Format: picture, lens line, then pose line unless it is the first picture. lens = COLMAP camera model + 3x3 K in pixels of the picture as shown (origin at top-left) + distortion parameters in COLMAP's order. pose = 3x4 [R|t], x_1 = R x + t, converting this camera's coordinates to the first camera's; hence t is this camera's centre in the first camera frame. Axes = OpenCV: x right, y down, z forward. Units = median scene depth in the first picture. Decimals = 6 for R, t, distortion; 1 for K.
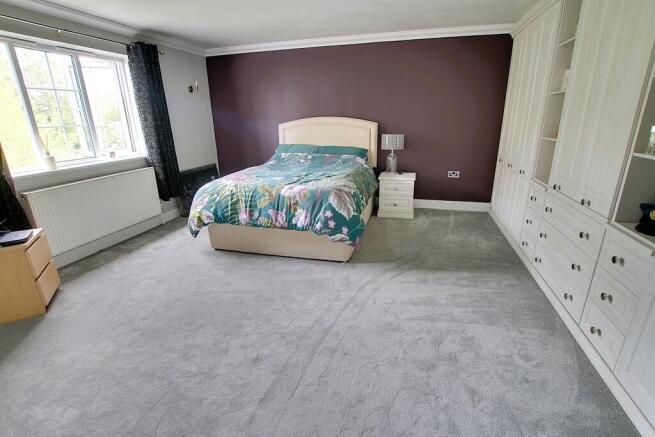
lens RADIAL K [[315.0, 0, 329.3], [0, 315.0, 220.0], [0, 0, 1]] dist [-0.014522, 0.000133]
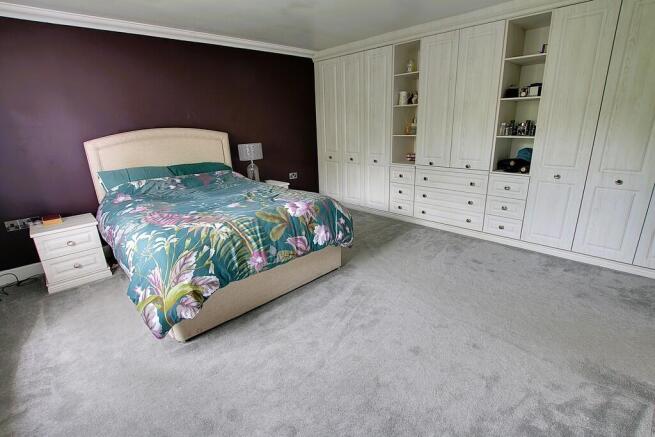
lens RADIAL K [[316.2, 0, 328.5], [0, 316.2, 216.6], [0, 0, 1]] dist [-0.005657, -0.000526]
pose [[0.510530, -0.249160, 0.822969, -0.748160], [0.292498, 0.950343, 0.106272, -0.134113], [-0.808582, 0.186461, 0.558057, 0.438724]]
